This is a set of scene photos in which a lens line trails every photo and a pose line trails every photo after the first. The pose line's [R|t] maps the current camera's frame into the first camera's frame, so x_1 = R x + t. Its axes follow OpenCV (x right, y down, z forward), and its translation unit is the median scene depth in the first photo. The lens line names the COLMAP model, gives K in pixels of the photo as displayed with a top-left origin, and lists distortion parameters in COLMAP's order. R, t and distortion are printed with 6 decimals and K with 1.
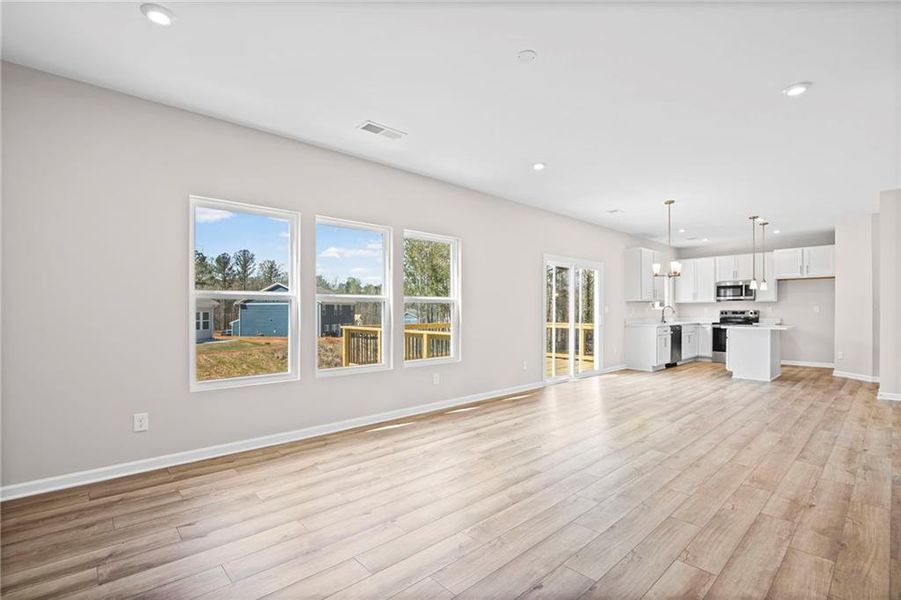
lens RADIAL K [[416.8, 0, 452.5], [0, 416.8, 306.4], [0, 0, 1]] dist [-0.004362, -0.000357]
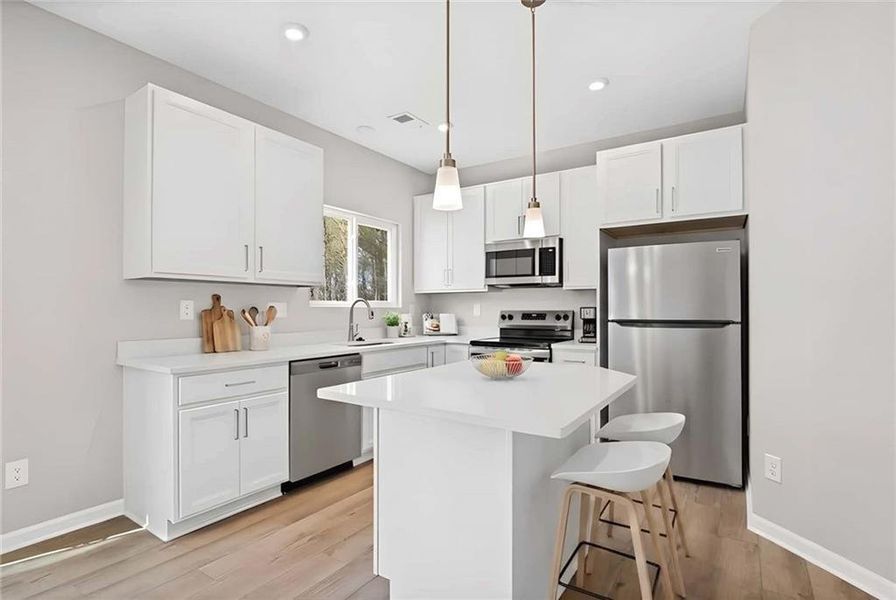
lens RADIAL K [[448.0, 0, 443.7], [0, 448.0, 305.5], [0, 0, 1]] dist [-0.002681, -0.000296]
pose [[0.973686, 0.002155, 0.227883, 0.514891], [-0.001928, 0.999997, -0.001216, 0.005383], [-0.227885, 0.000745, 0.973688, 0.600742]]
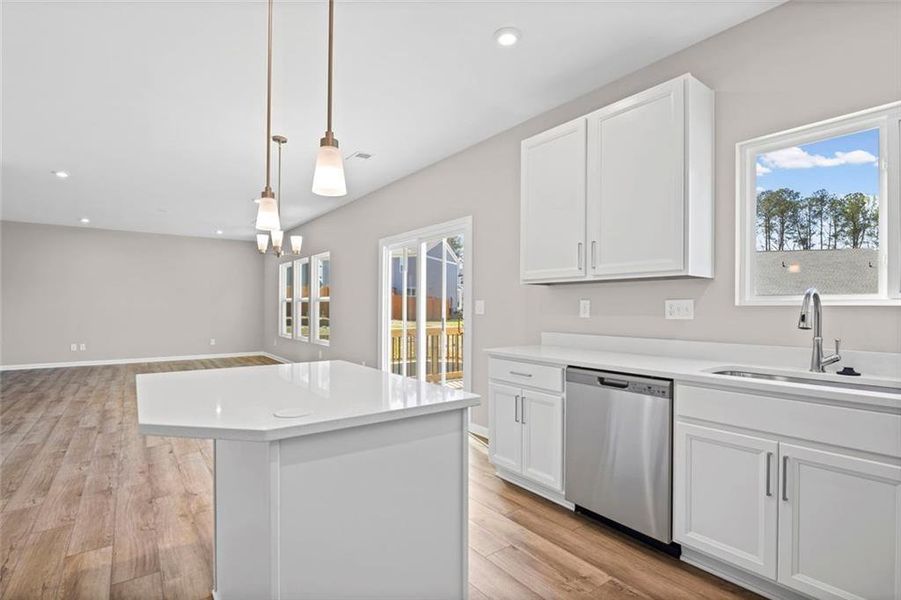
lens RADIAL K [[435.3, 0, 450.1], [0, 435.3, 304.0], [0, 0, 1]] dist [0.000388, 0.000056]
pose [[-0.117288, -0.007817, -0.993067, 0.764916], [0.003376, 0.999960, -0.008270, 0.007005], [0.993092, -0.004322, -0.117257, 0.886919]]
